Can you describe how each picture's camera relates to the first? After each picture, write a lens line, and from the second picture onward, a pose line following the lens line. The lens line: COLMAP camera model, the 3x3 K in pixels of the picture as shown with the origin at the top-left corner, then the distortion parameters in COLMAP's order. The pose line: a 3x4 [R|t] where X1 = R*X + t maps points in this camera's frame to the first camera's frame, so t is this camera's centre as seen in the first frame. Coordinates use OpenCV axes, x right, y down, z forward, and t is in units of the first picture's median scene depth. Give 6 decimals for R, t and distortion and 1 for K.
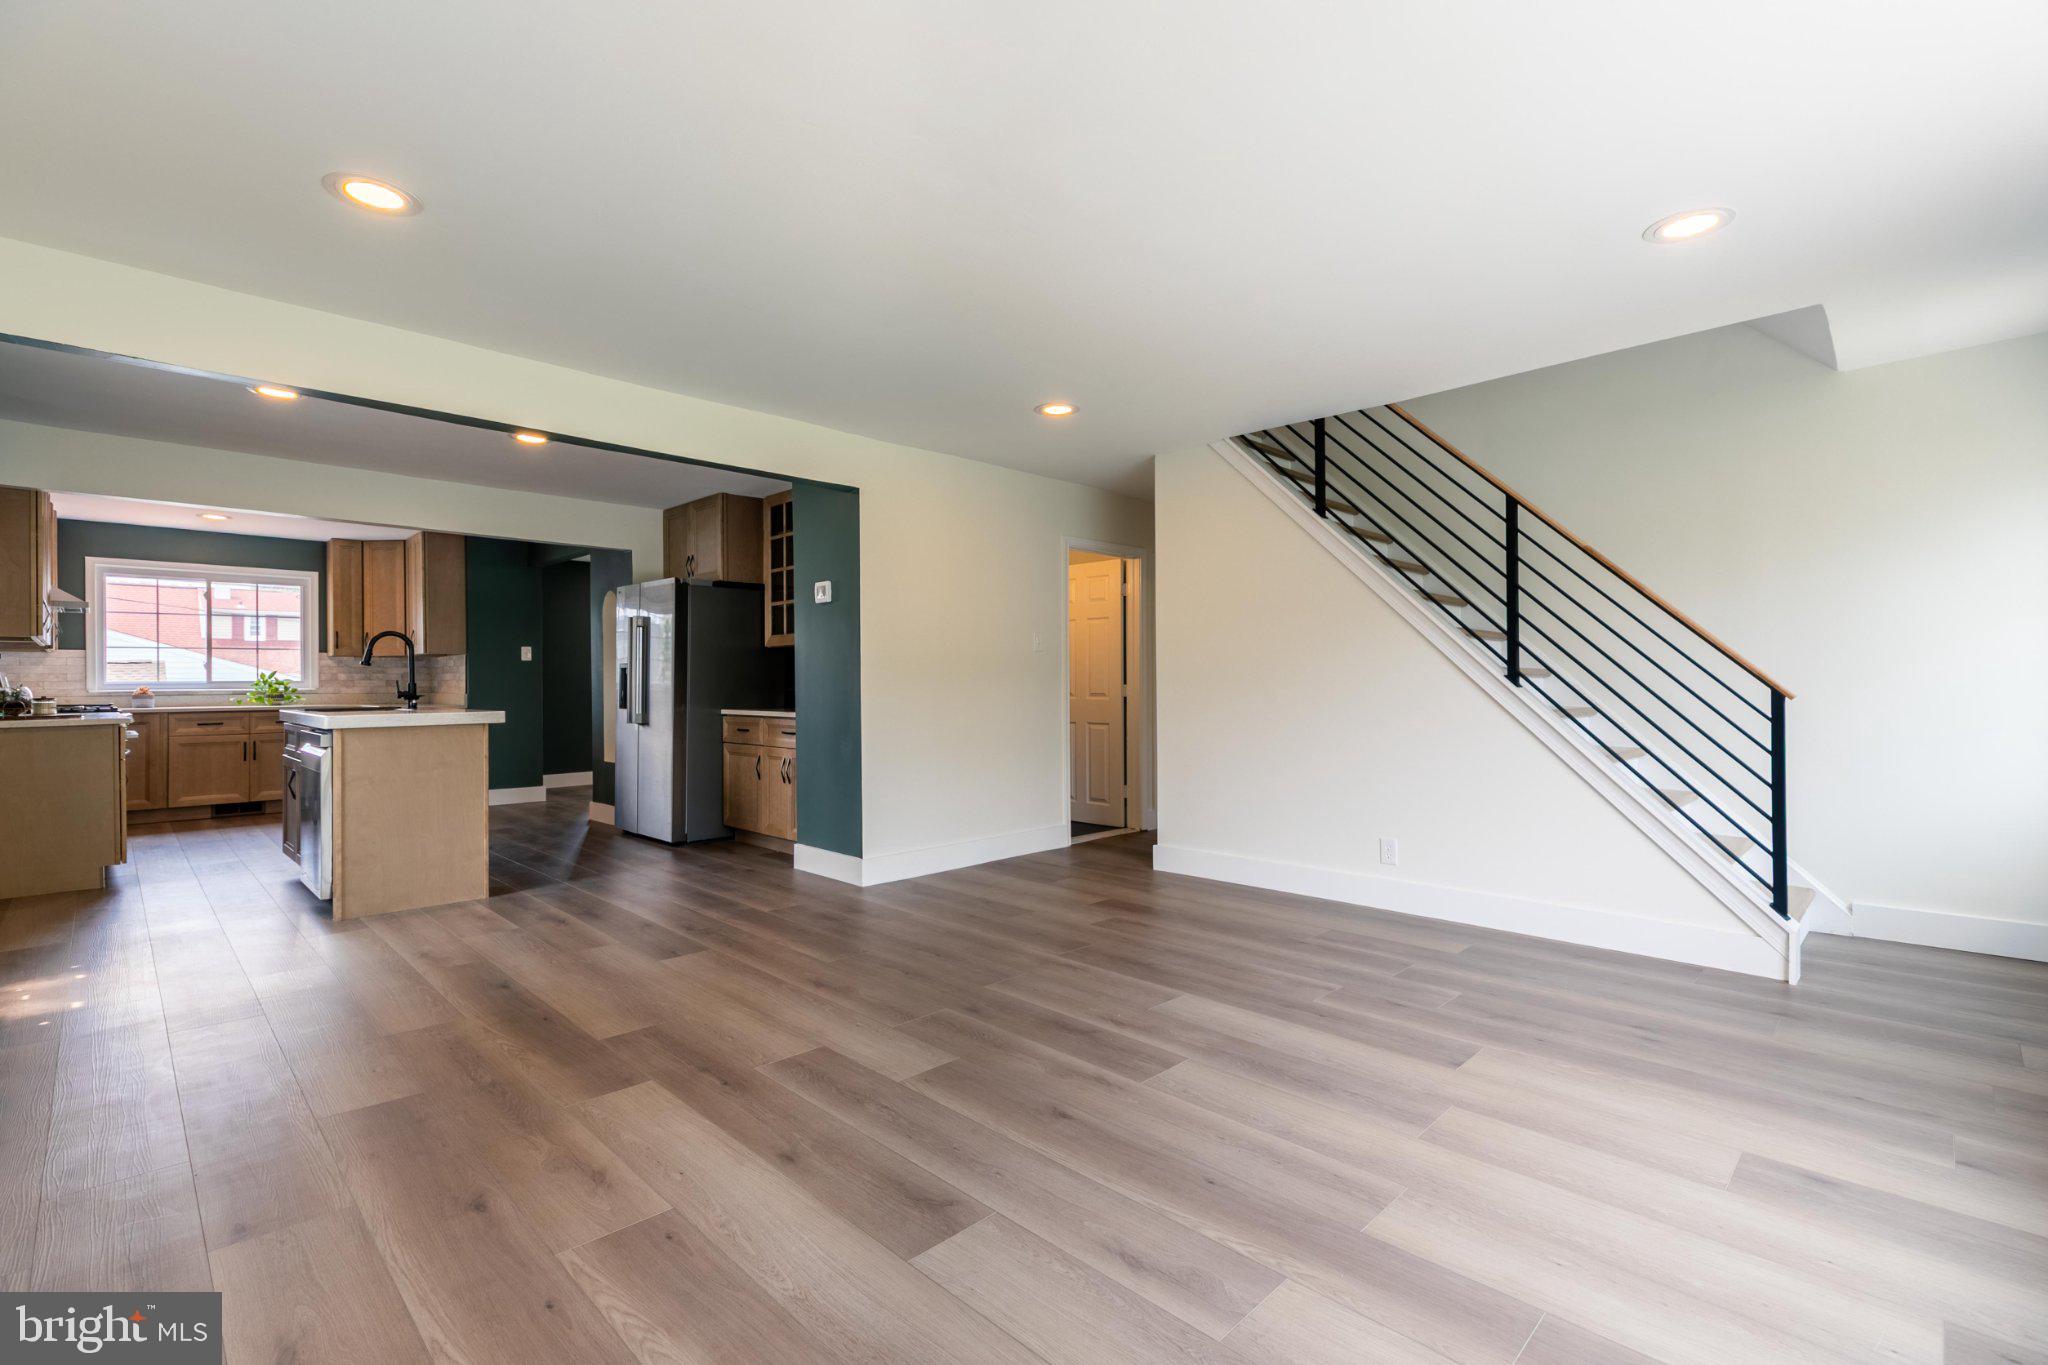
lens RADIAL K [[921.5, 0, 1045.3], [0, 921.5, 676.2], [0, 0, 1]] dist [-0.002970, 0.002129]
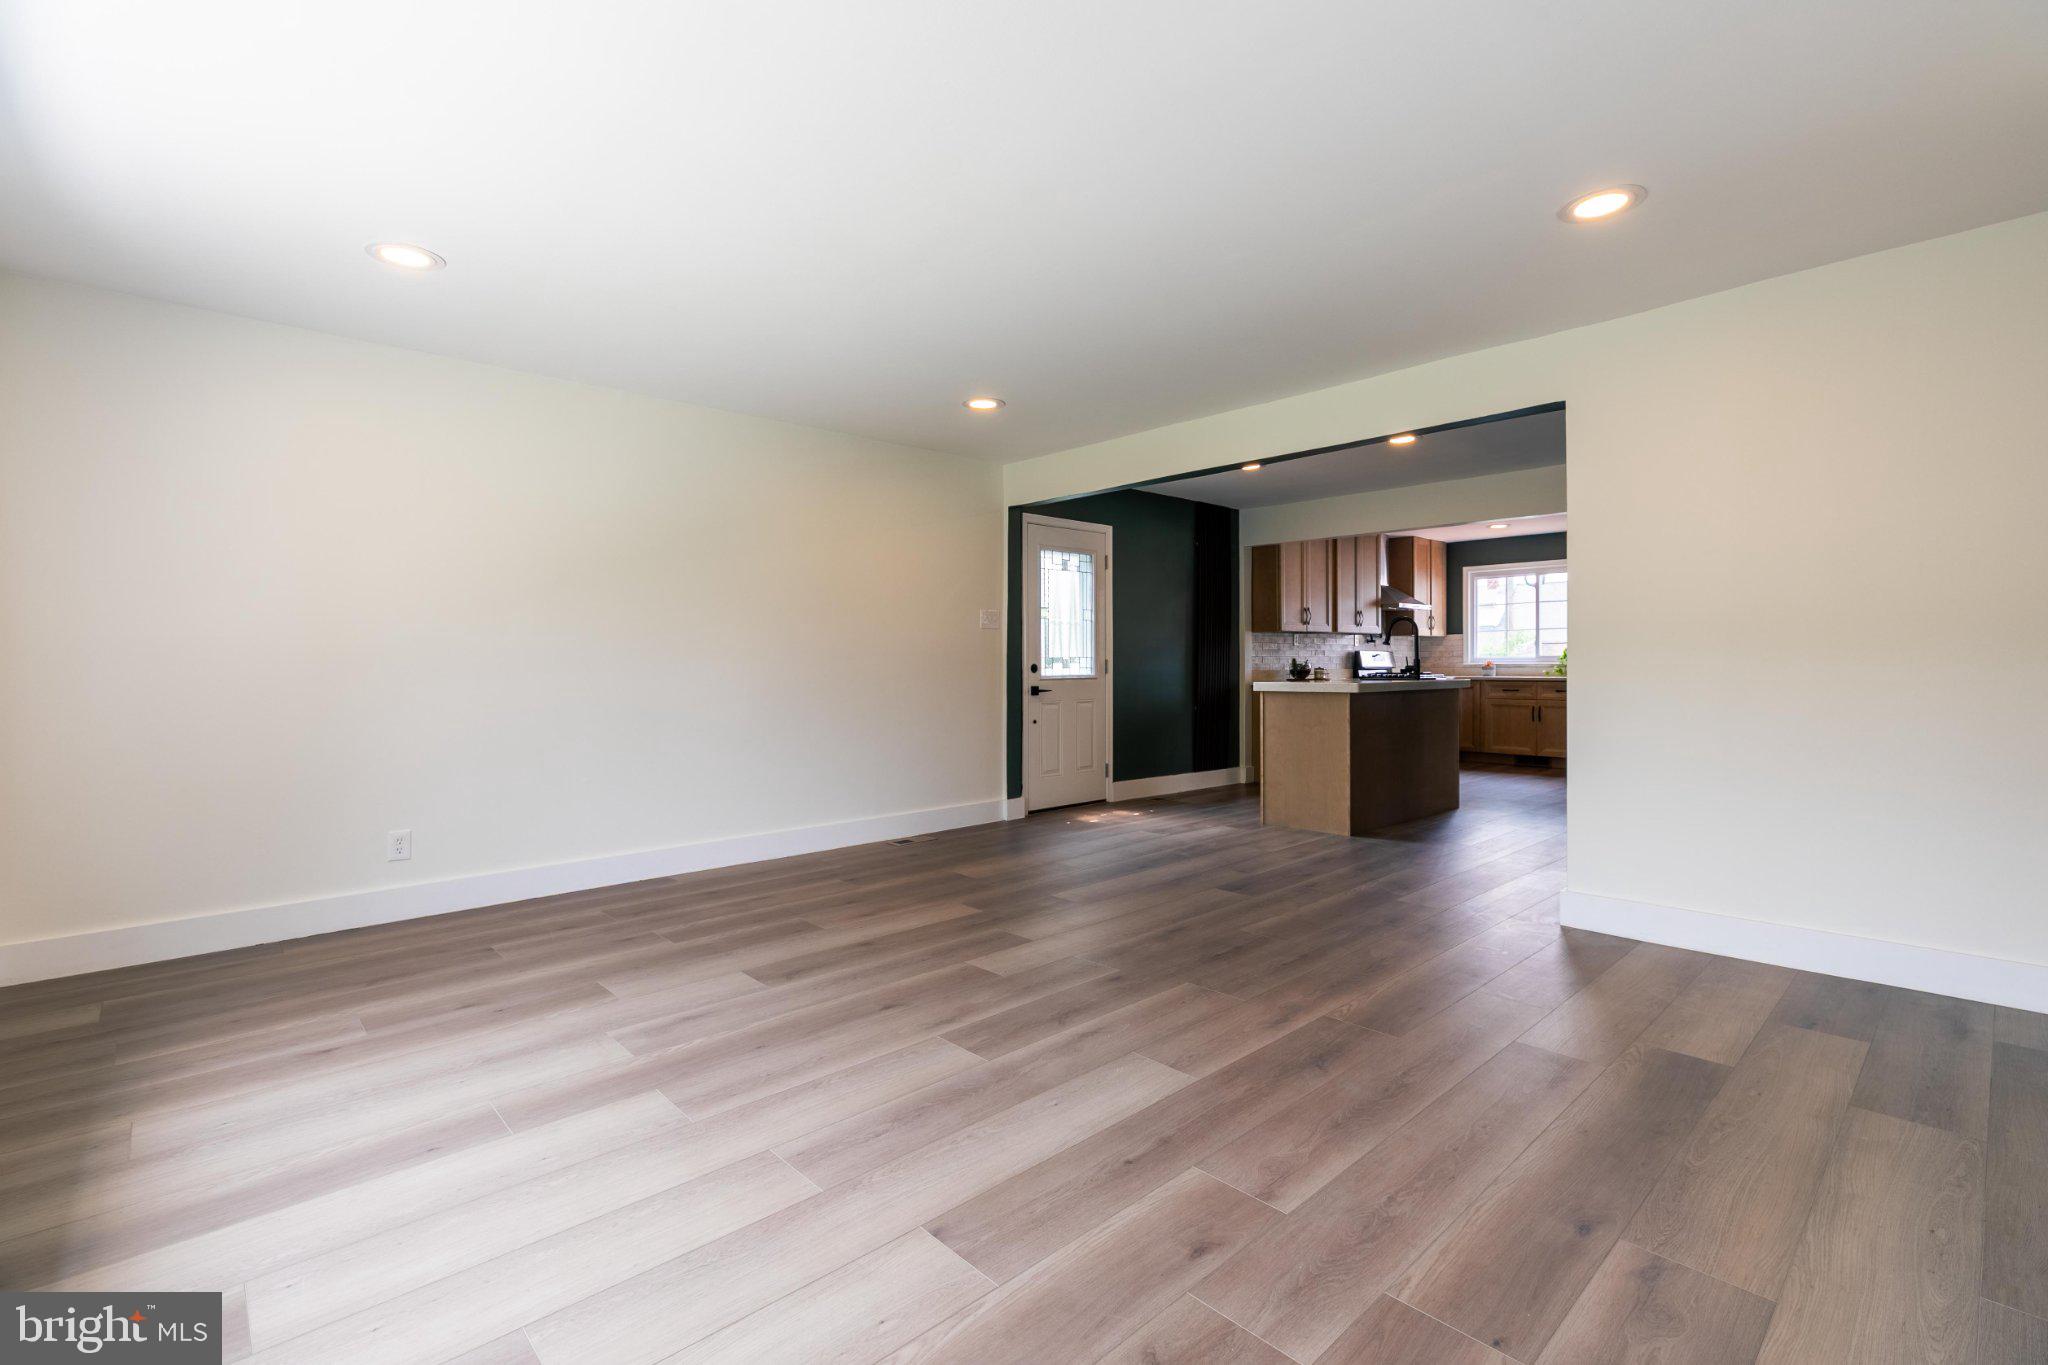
lens RADIAL K [[921.5, 0, 1004.7], [0, 921.5, 667.8], [0, 0, 1]] dist [-0.002970, 0.002129]
pose [[-0.058658, 0.011211, -0.998215, 0.401979], [0.011237, 0.999881, 0.010569, 0.000227], [0.998215, -0.010597, -0.058777, 0.394390]]
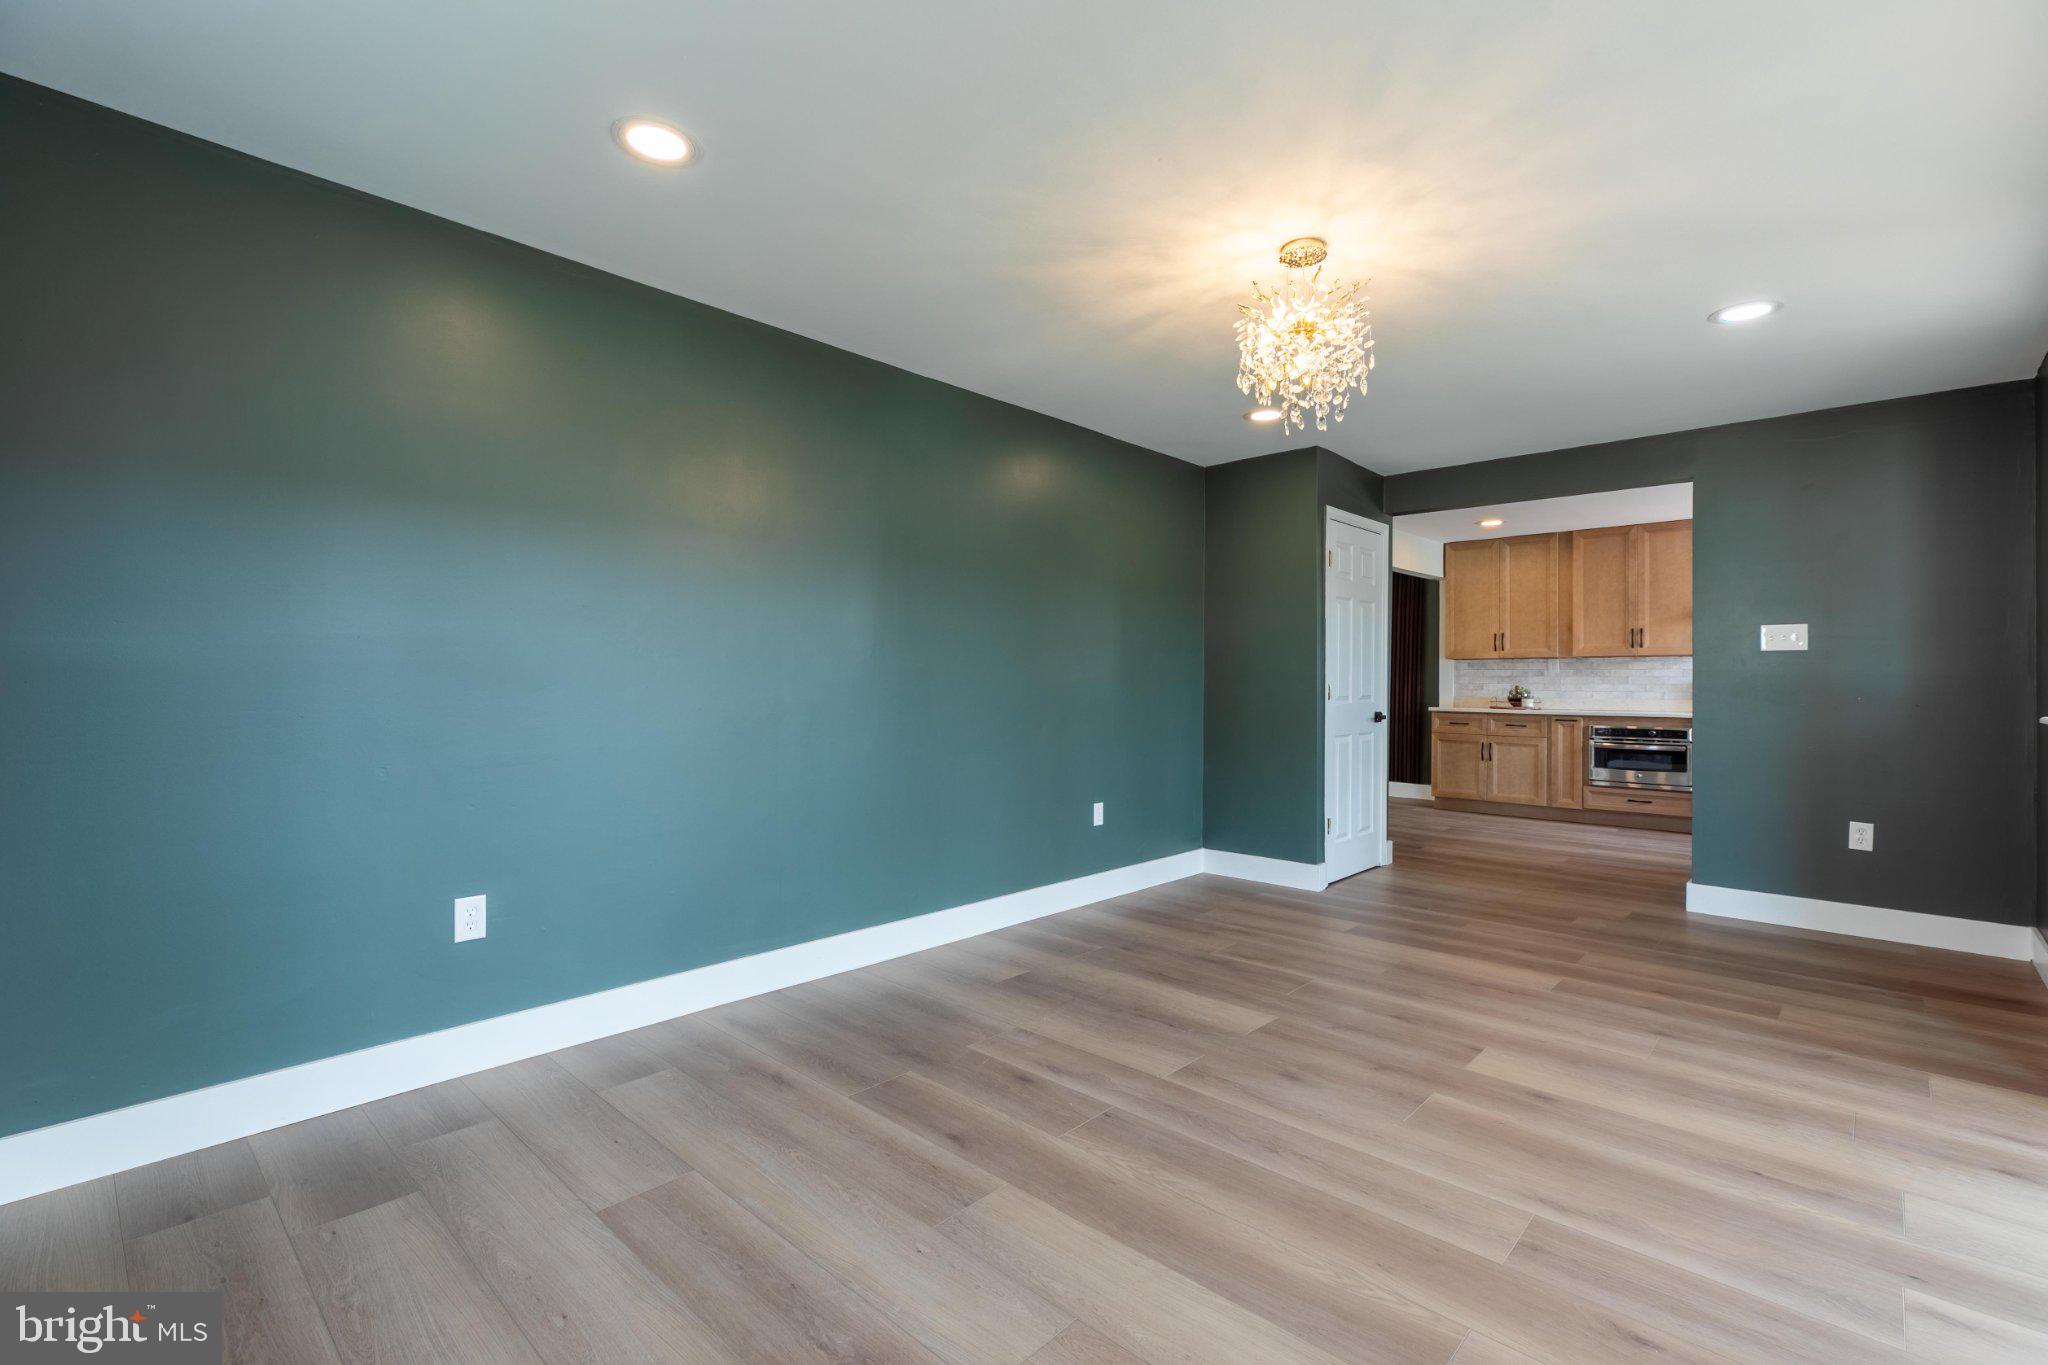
lens RADIAL K [[921.5, 0, 1011.9], [0, 921.5, 674.3], [0, 0, 1]] dist [-0.002970, 0.002129]
pose [[-0.999782, -0.001037, -0.020866, -0.158270], [-0.000782, 0.999925, -0.012210, 0.005382], [0.020877, -0.012191, -0.999708, 1.804968]]
